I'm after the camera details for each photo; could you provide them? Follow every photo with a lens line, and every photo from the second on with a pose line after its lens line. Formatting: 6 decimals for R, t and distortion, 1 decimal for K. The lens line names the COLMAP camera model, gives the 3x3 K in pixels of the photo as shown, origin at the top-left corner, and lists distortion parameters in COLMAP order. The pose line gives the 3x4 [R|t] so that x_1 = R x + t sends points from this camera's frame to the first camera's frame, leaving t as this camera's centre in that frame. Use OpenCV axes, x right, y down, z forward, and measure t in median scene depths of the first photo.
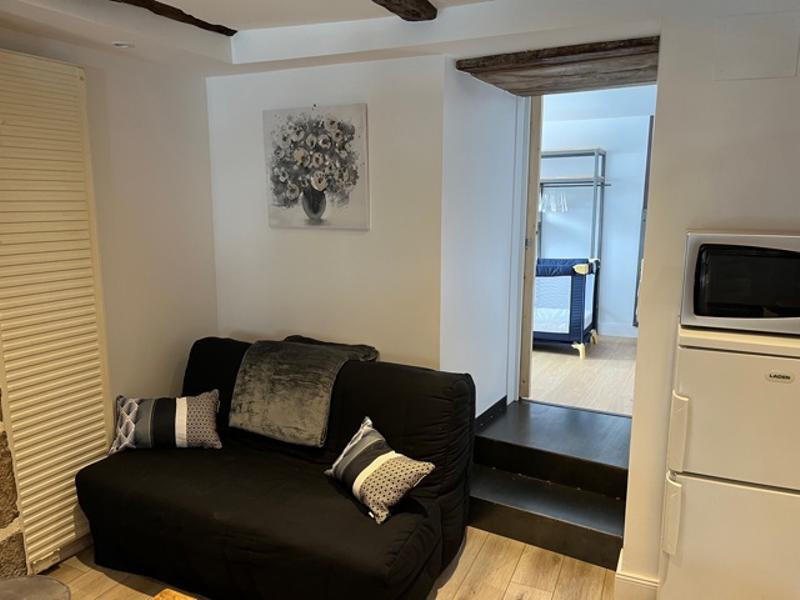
lens RADIAL K [[596.0, 0, 388.9], [0, 596.0, 298.5], [0, 0, 1]] dist [0.049770, -0.004863]
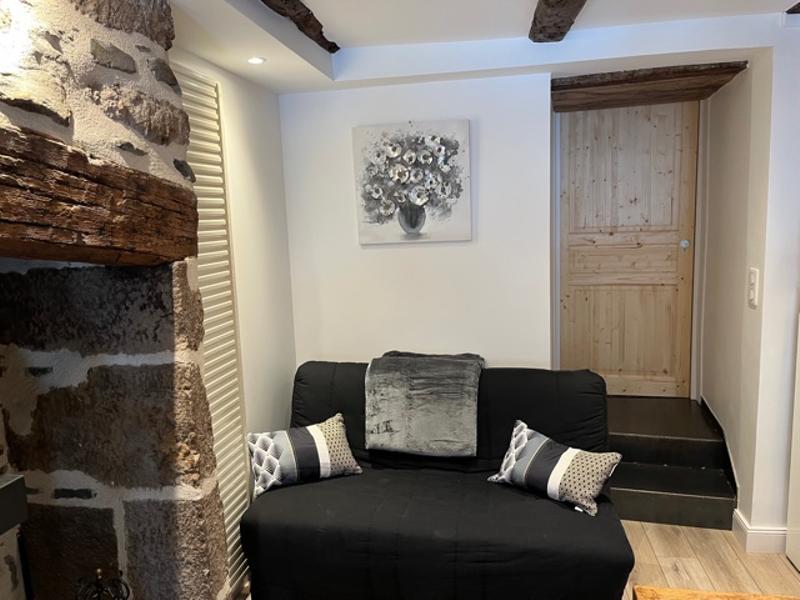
lens RADIAL K [[596.0, 0, 388.9], [0, 596.0, 298.5], [0, 0, 1]] dist [0.049770, -0.004863]
pose [[0.967103, -0.075618, 0.242887, -0.431840], [0.083029, 0.996338, -0.020404, -0.007033], [-0.240455, 0.039899, 0.969840, 0.039286]]
